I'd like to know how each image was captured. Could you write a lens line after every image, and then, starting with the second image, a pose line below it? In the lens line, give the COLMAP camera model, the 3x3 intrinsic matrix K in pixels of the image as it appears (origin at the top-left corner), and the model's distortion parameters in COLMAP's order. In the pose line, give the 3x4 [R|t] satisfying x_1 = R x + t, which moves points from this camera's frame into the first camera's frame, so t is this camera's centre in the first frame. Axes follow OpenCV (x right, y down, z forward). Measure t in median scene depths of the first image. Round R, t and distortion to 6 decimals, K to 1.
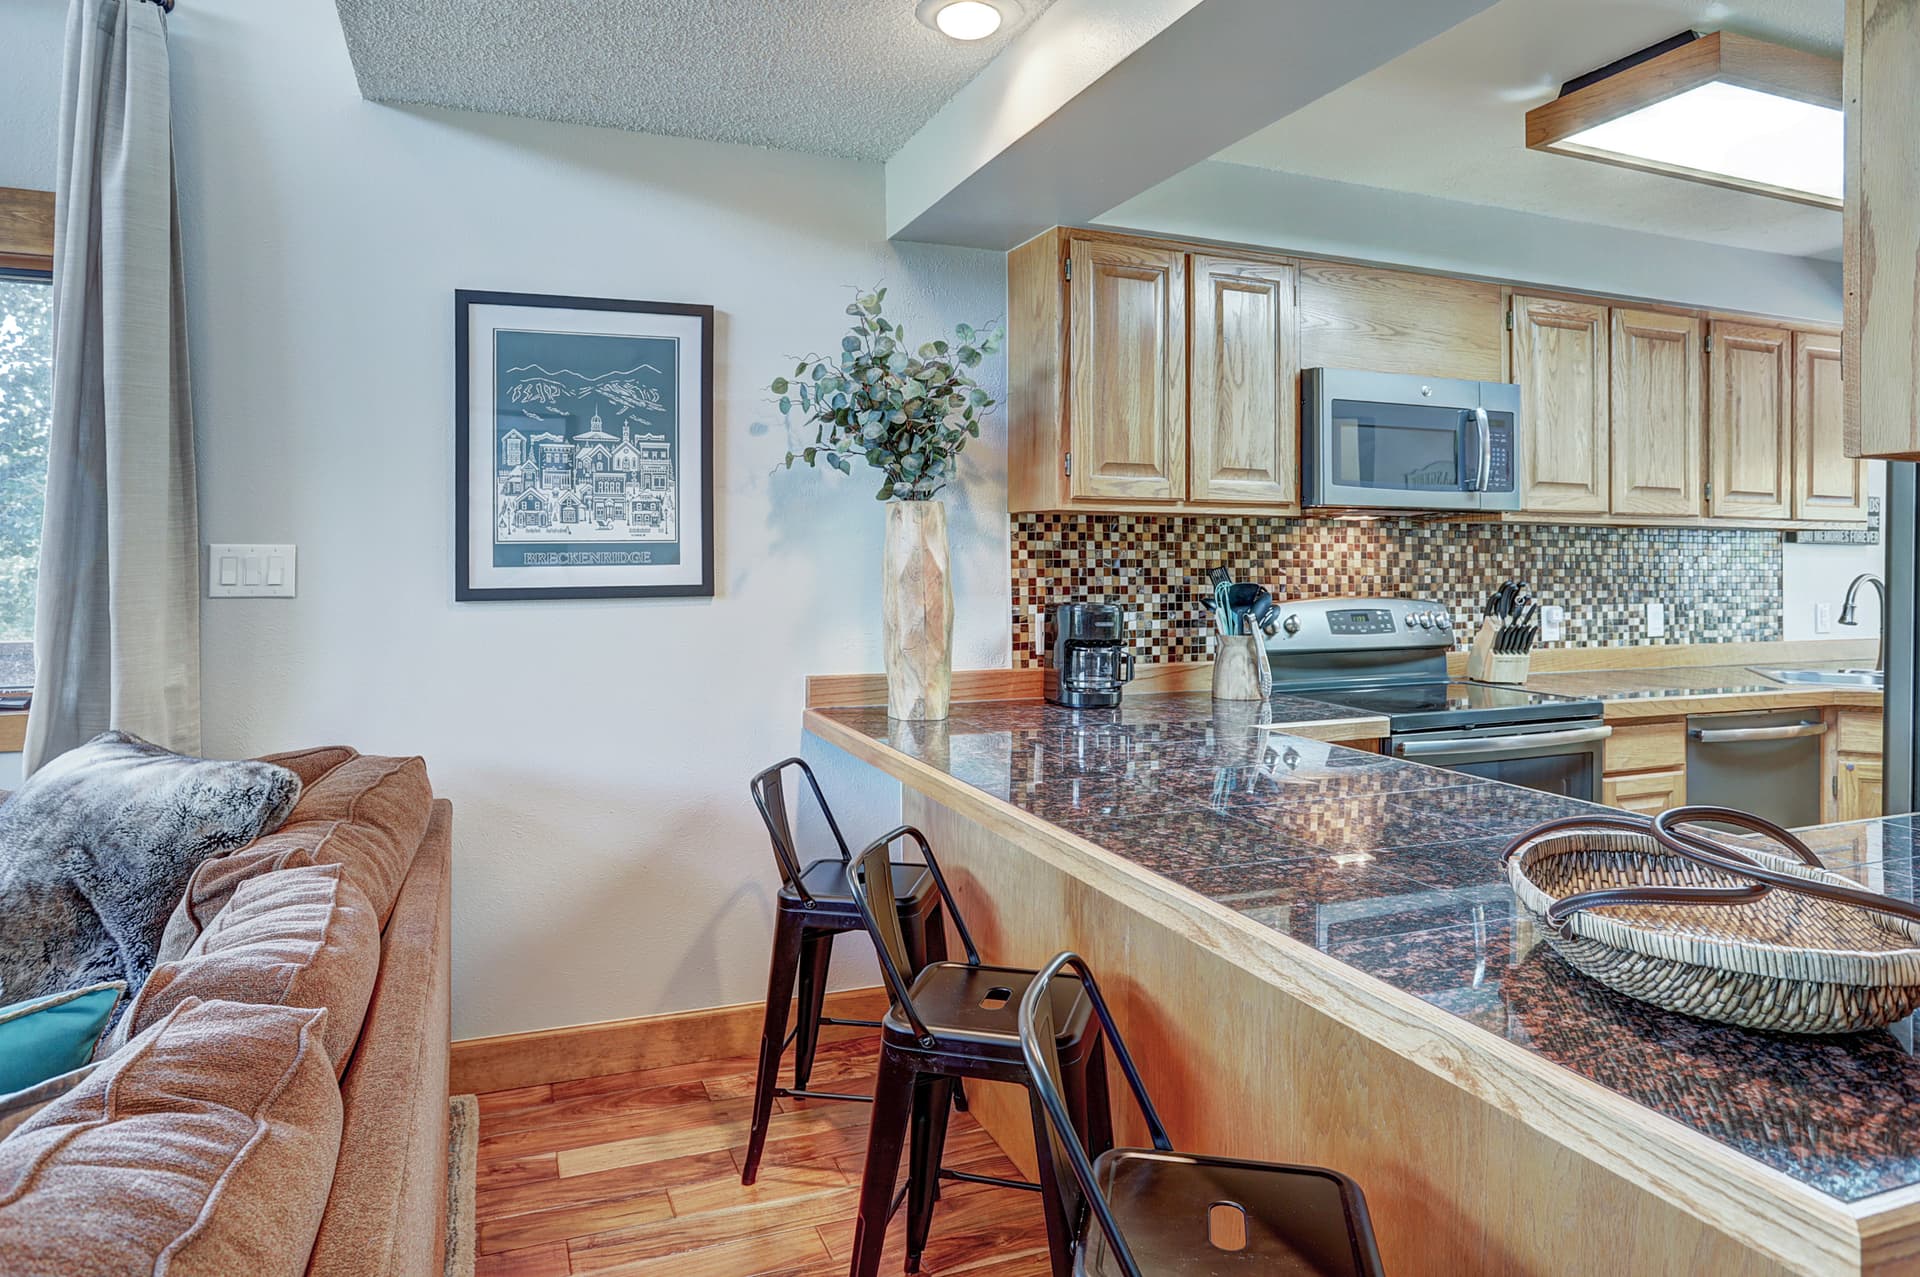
lens RADIAL K [[1193.7, 0, 900.6], [0, 1193.7, 540.2], [0, 0, 1]] dist [-0.048542, 0.029520]
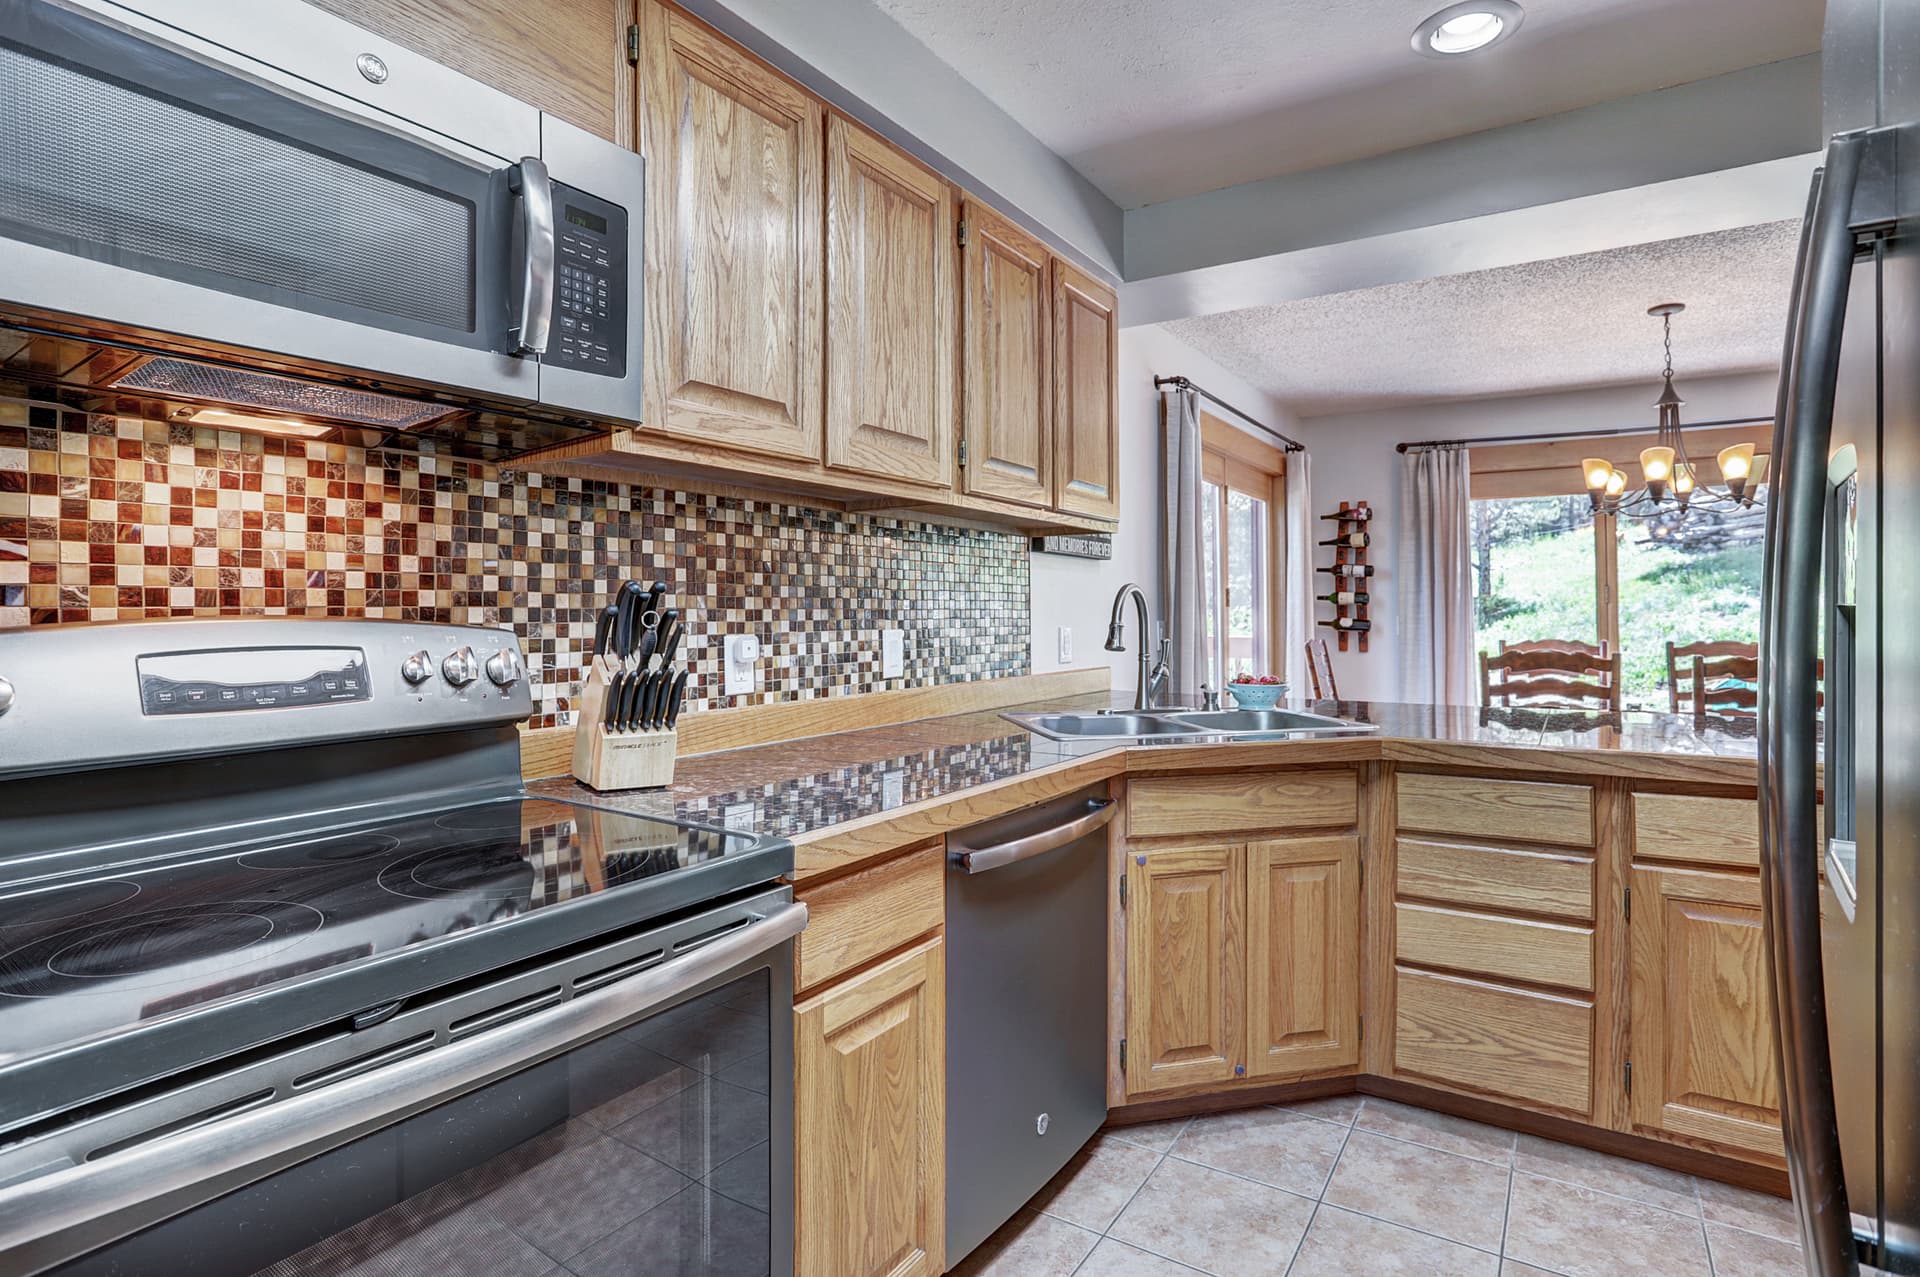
lens RADIAL K [[959.8, 0, 963.8], [0, 959.8, 615.1], [0, 0, 1]] dist [-0.031655, 0.000032]
pose [[0.797914, -0.009110, 0.602702, 0.361523], [0.000581, 0.999897, 0.014344, 0.040354], [-0.602771, -0.011095, 0.797837, 0.565826]]
